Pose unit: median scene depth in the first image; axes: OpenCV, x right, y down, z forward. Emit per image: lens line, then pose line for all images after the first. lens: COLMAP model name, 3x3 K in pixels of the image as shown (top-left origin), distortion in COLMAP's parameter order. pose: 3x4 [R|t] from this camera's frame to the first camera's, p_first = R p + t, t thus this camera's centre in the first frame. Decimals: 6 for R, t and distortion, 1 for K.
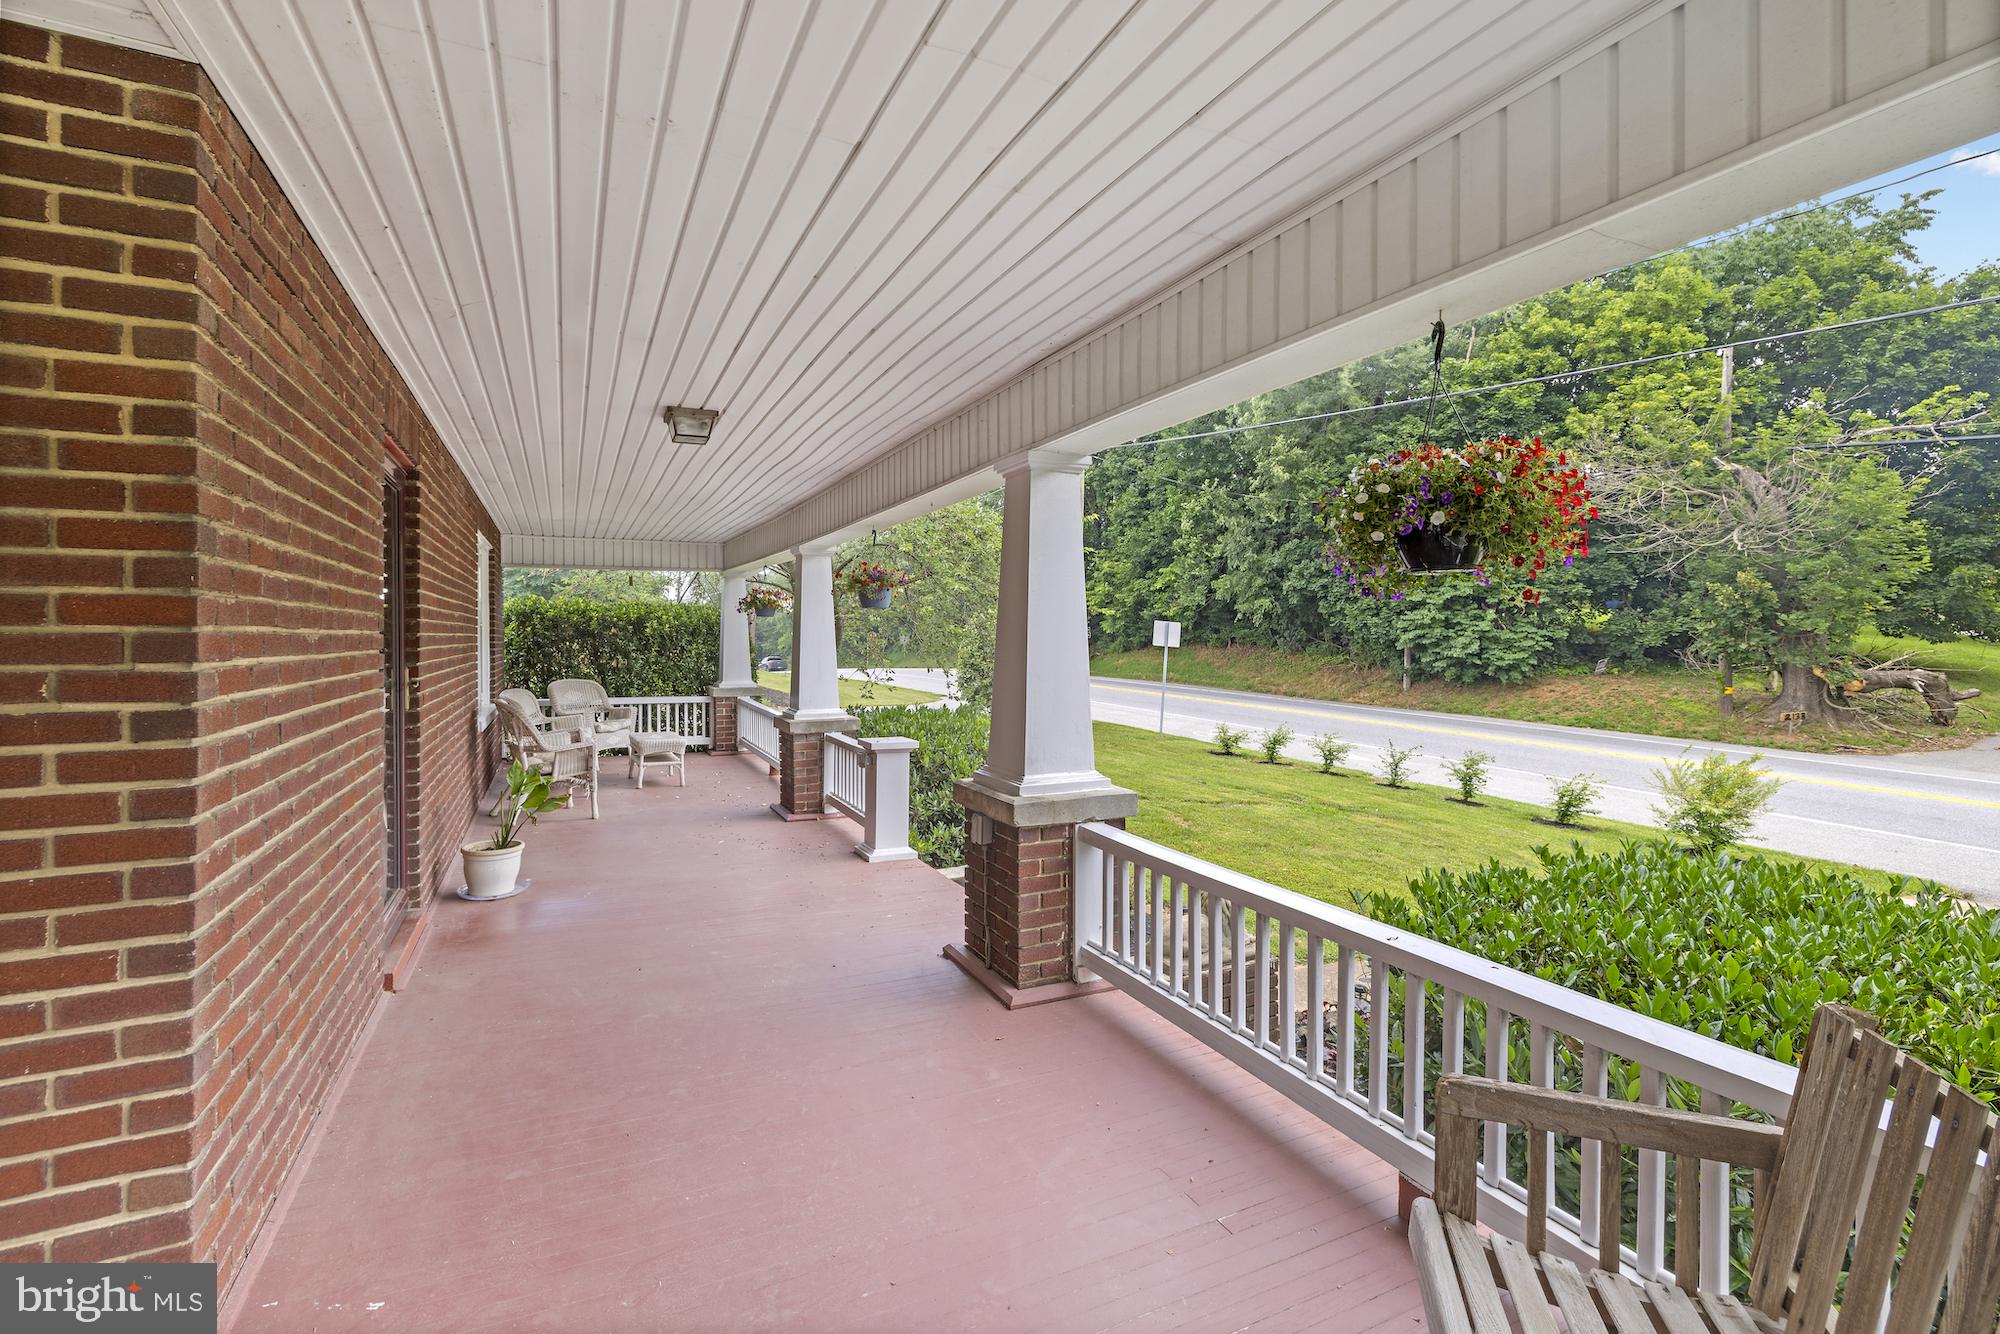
lens RADIAL K [[871.6, 0, 996.9], [0, 871.6, 622.9], [0, 0, 1]] dist [-0.002024, -0.000309]
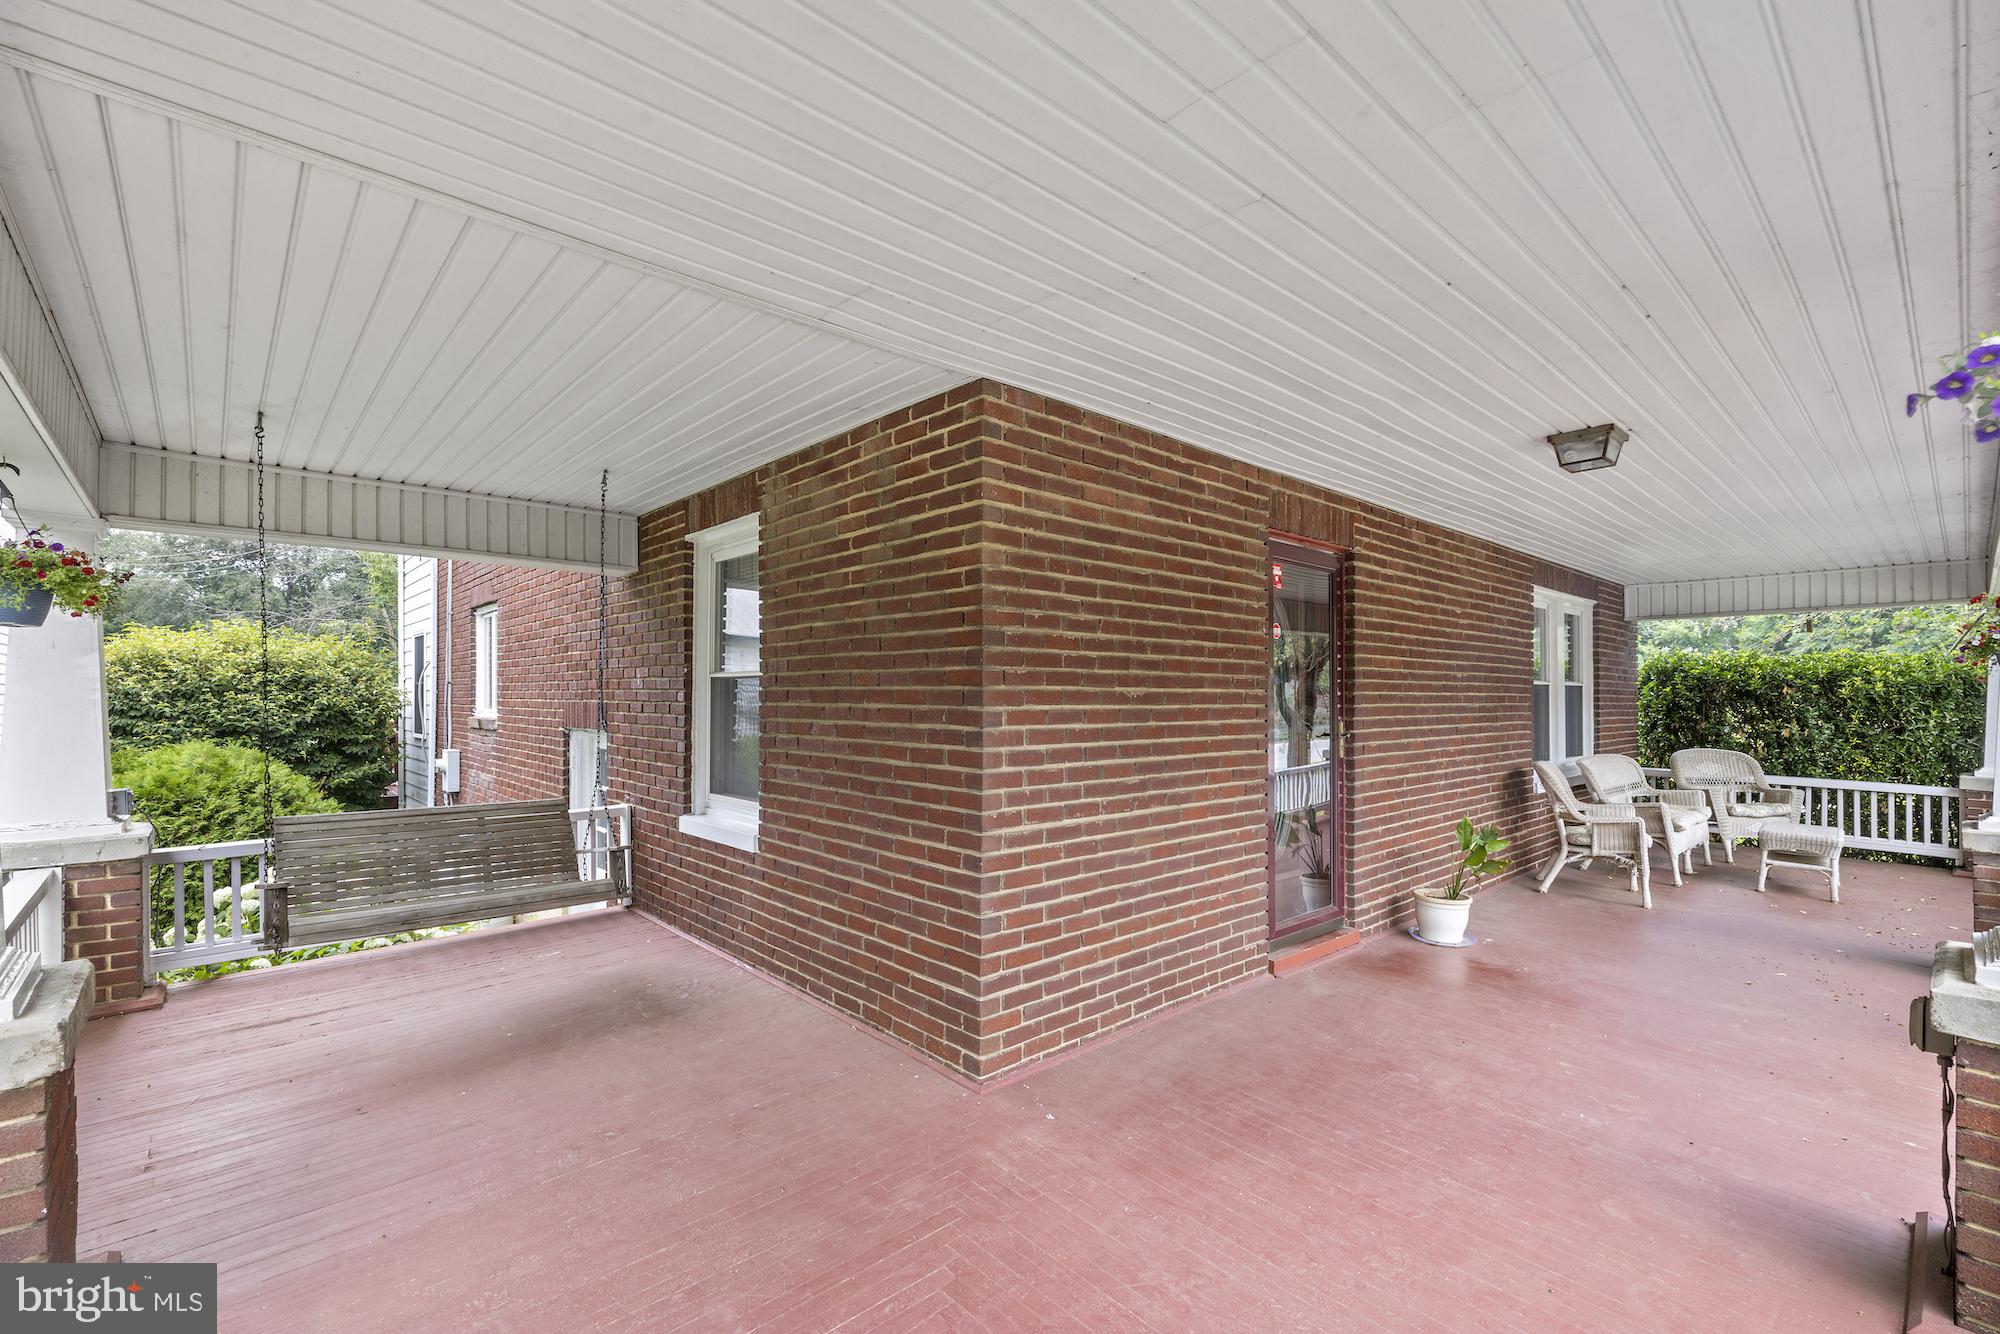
lens RADIAL K [[875.8, 0, 954.2], [0, 875.8, 689.8], [0, 0, 1]] dist [-0.002285, -0.000538]
pose [[0.249646, -0.001913, -0.968335, 0.335354], [0.007965, 0.999968, 0.000078, 0.004319], [0.968305, -0.007733, 0.249653, 0.190216]]
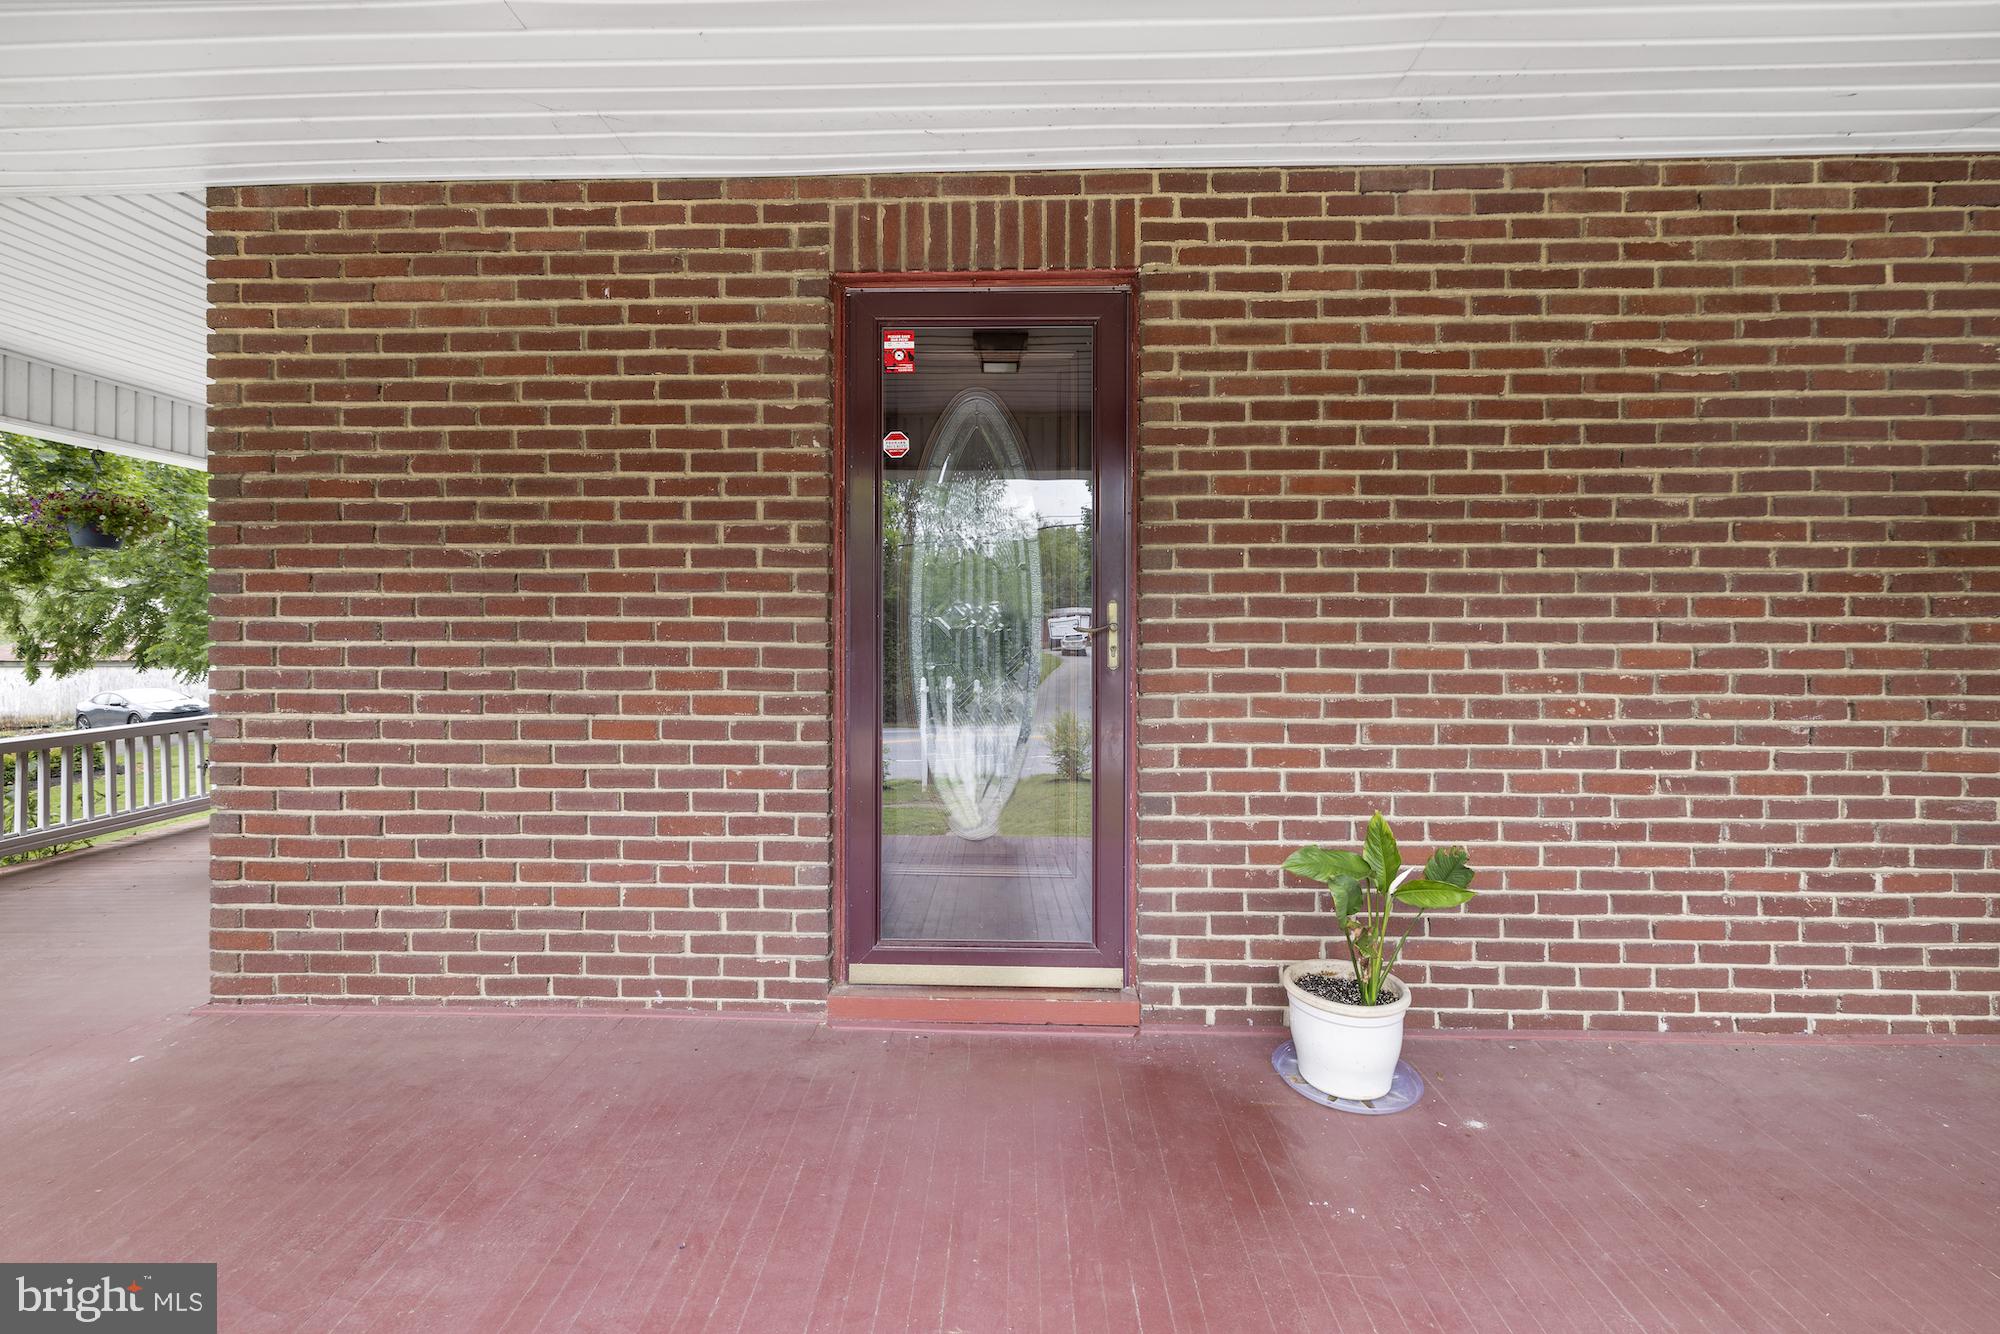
lens RADIAL K [[862.2, 0, 997.7], [0, 862.2, 633.4], [0, 0, 1]] dist [0.000132, 0.000029]
pose [[-0.473823, 0.006909, -0.880593, -0.083770], [0.011851, 0.999929, 0.001469, 0.070451], [0.880540, -0.009740, -0.473871, 1.183229]]
